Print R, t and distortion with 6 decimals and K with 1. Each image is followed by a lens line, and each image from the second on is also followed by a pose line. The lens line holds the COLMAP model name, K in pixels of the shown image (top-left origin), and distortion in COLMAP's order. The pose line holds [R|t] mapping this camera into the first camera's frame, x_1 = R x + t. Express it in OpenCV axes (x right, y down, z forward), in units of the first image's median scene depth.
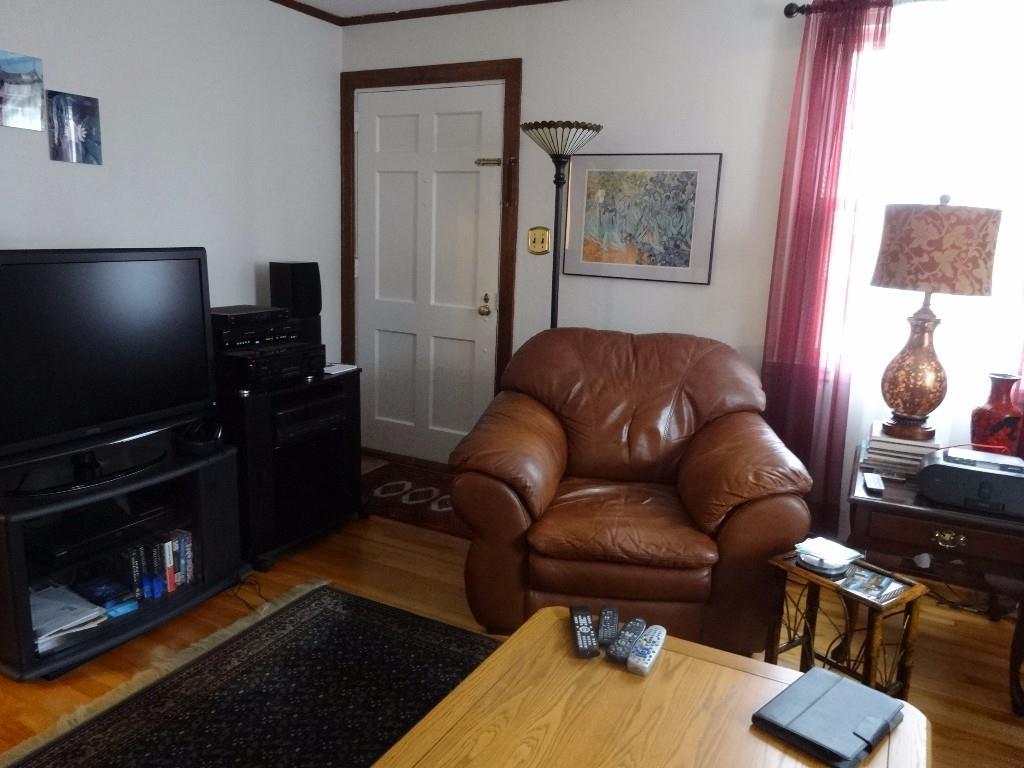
lens RADIAL K [[758.0, 0, 511.6], [0, 758.0, 388.1], [0, 0, 1]] dist [0.006269, 0.005062]
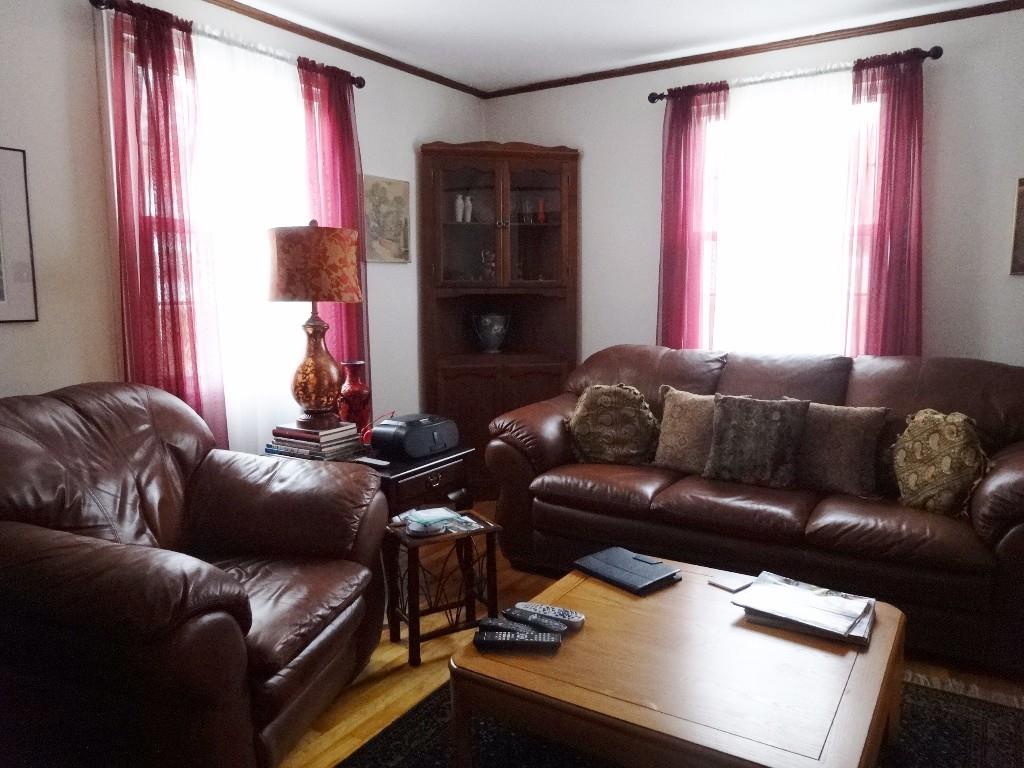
lens RADIAL K [[758.0, 0, 510.5], [0, 758.0, 378.4], [0, 0, 1]] dist [0.006269, 0.005062]
pose [[0.090928, -0.167245, 0.981713, -0.605401], [0.207023, 0.967435, 0.145638, -0.121589], [-0.974101, 0.189995, 0.122591, 0.588976]]
